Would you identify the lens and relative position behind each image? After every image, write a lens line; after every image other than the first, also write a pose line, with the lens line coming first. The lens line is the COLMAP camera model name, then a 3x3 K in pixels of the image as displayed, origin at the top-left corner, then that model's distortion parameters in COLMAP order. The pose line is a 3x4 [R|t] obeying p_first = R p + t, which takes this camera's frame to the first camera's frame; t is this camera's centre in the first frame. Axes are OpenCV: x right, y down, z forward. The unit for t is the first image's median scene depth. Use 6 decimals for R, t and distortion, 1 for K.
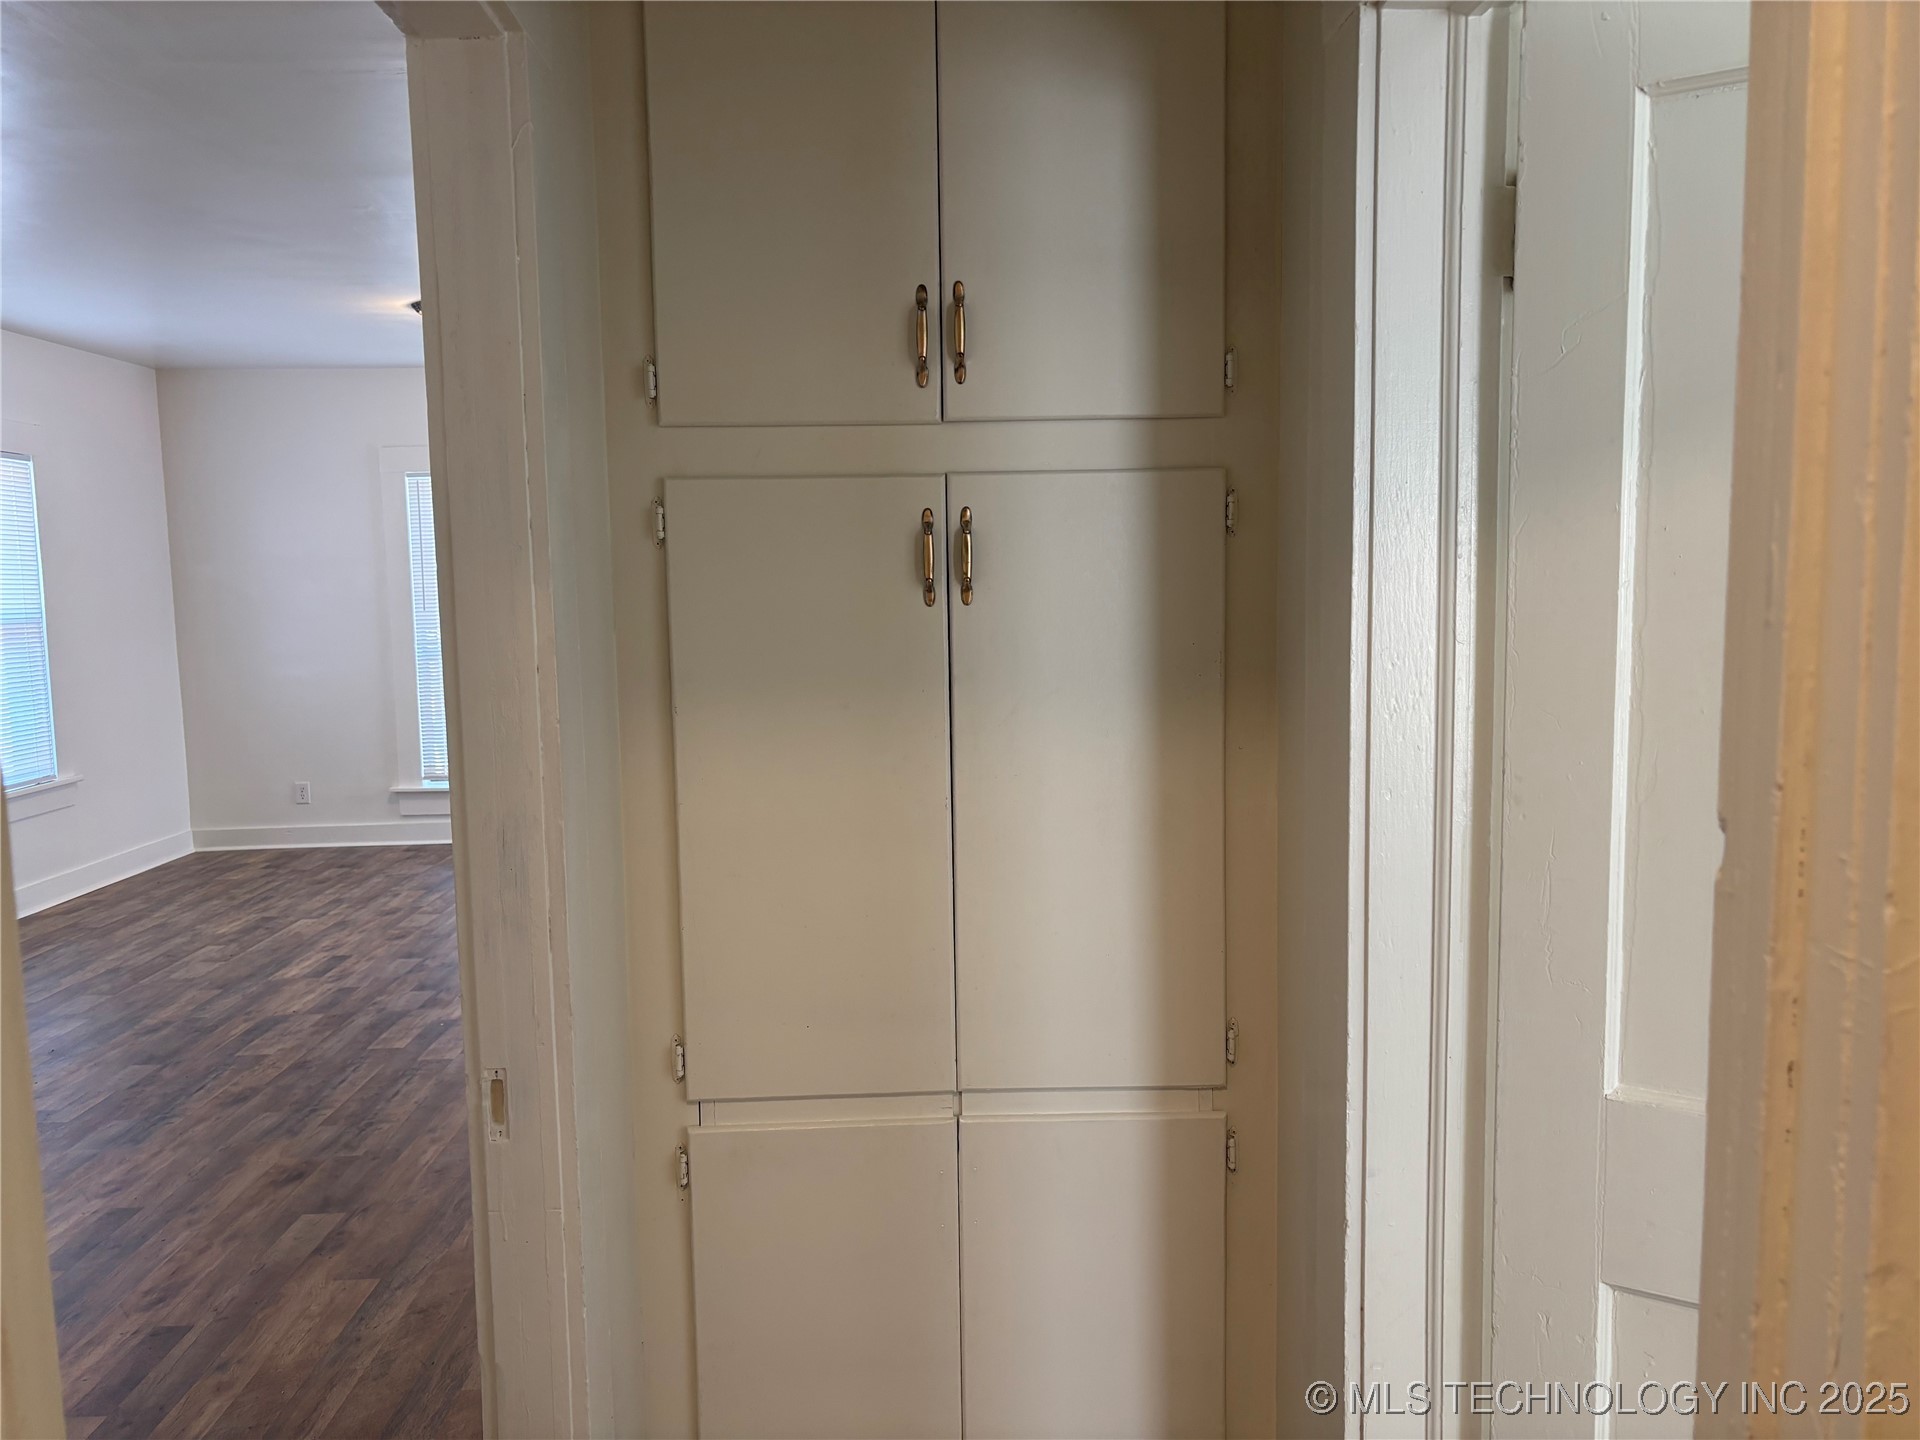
lens RADIAL K [[1467.5, 0, 961.8], [0, 1467.5, 721.8], [0, 0, 1]] dist [0.041448, -0.032003]
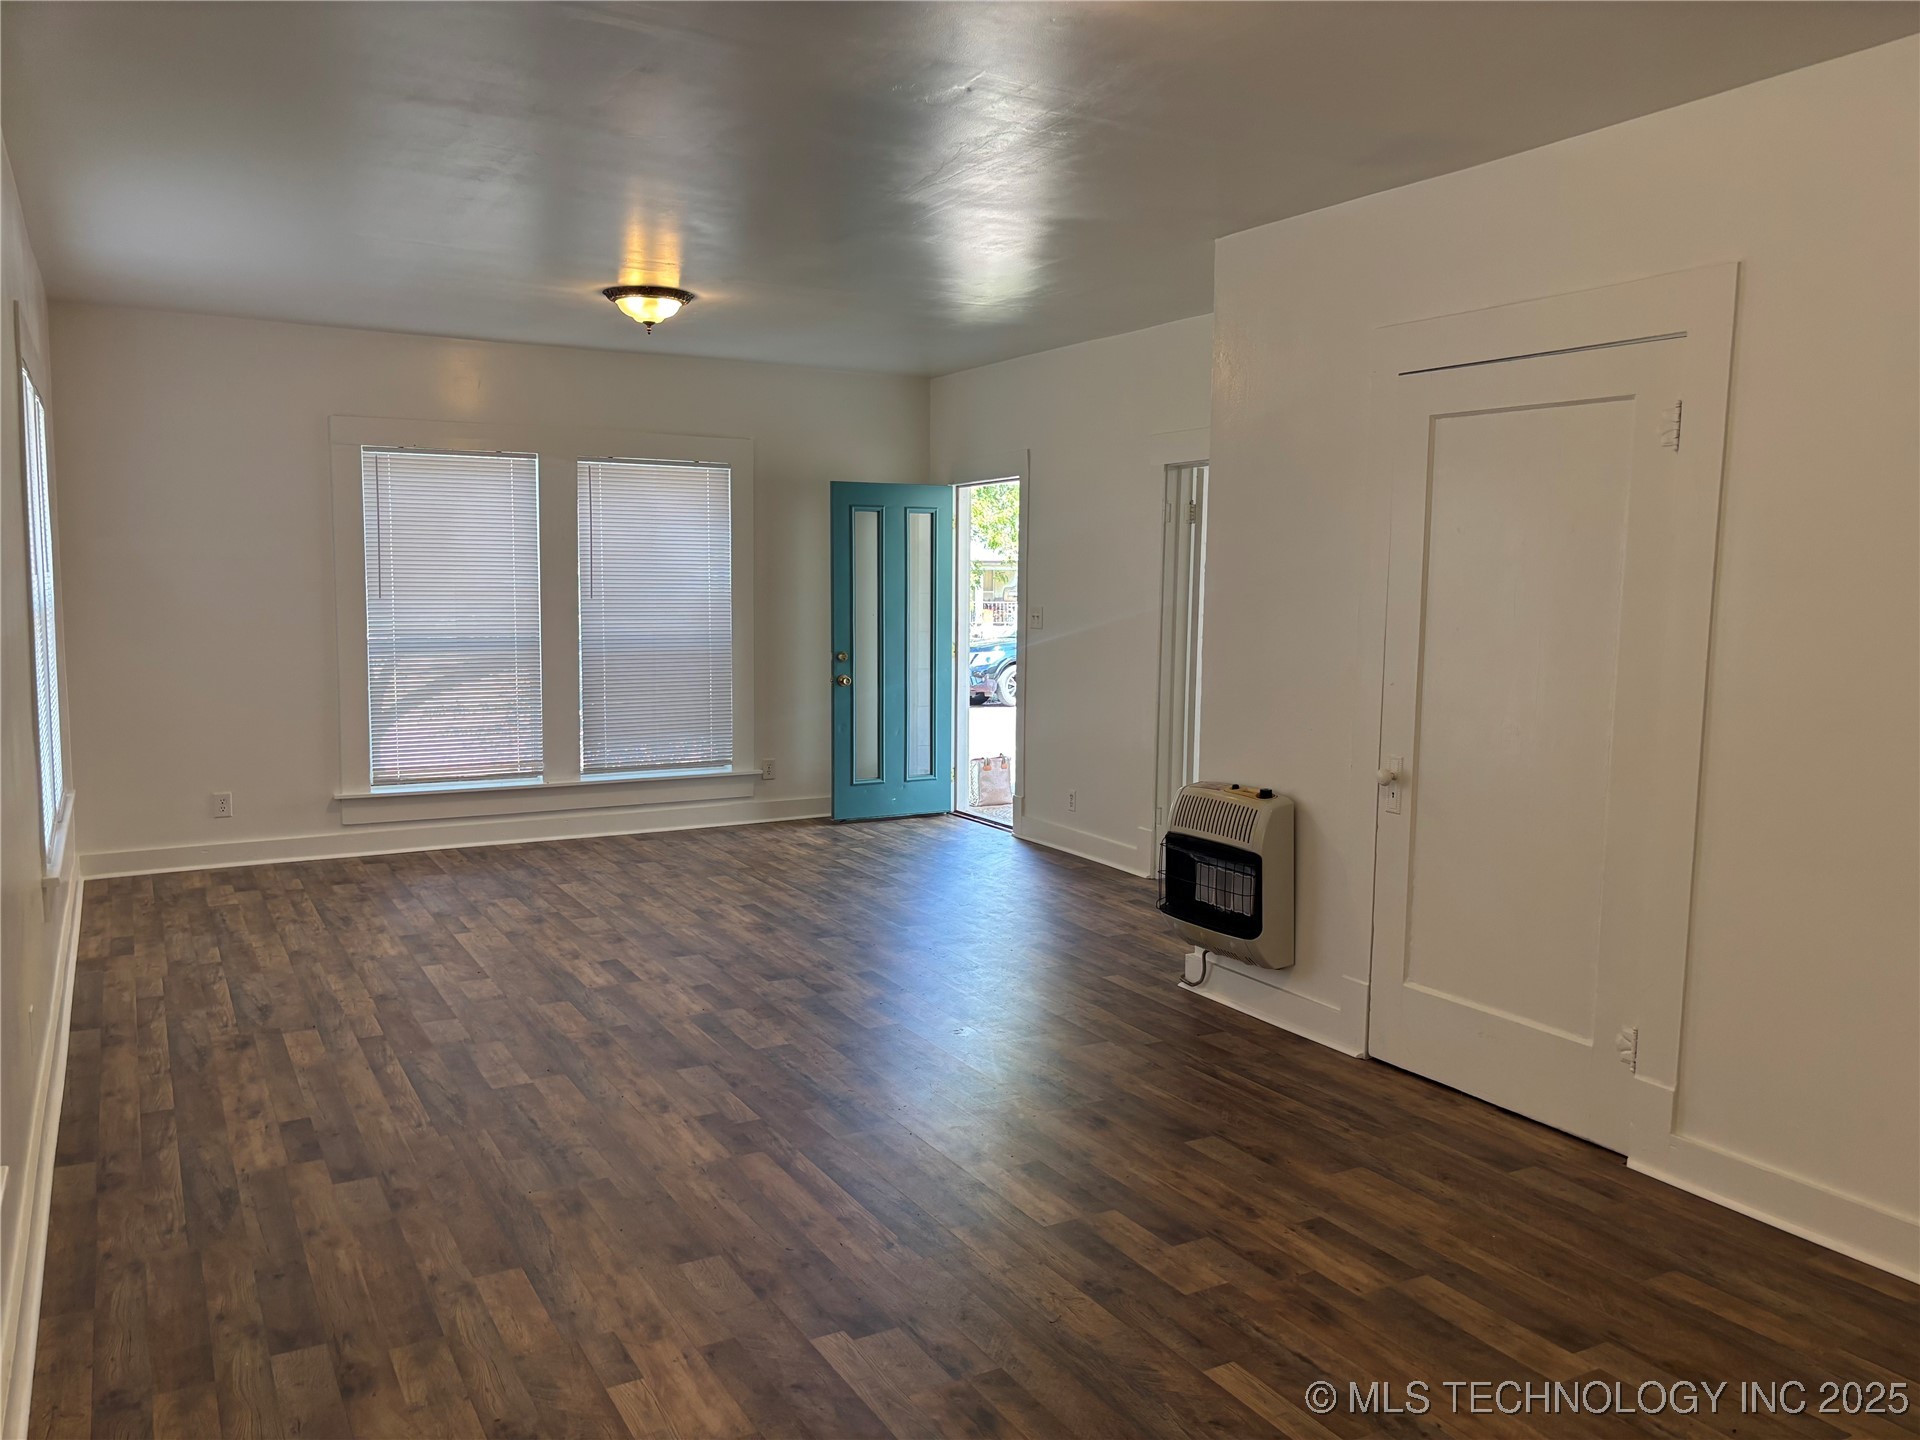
lens RADIAL K [[1467.5, 0, 962.5], [0, 1467.5, 706.2], [0, 0, 1]] dist [0.041448, -0.032003]
pose [[0.885478, -0.014181, 0.464465, -0.771361], [0.016222, 0.999868, -0.000399, -0.003708], [-0.464398, 0.007888, 0.885591, 0.049064]]
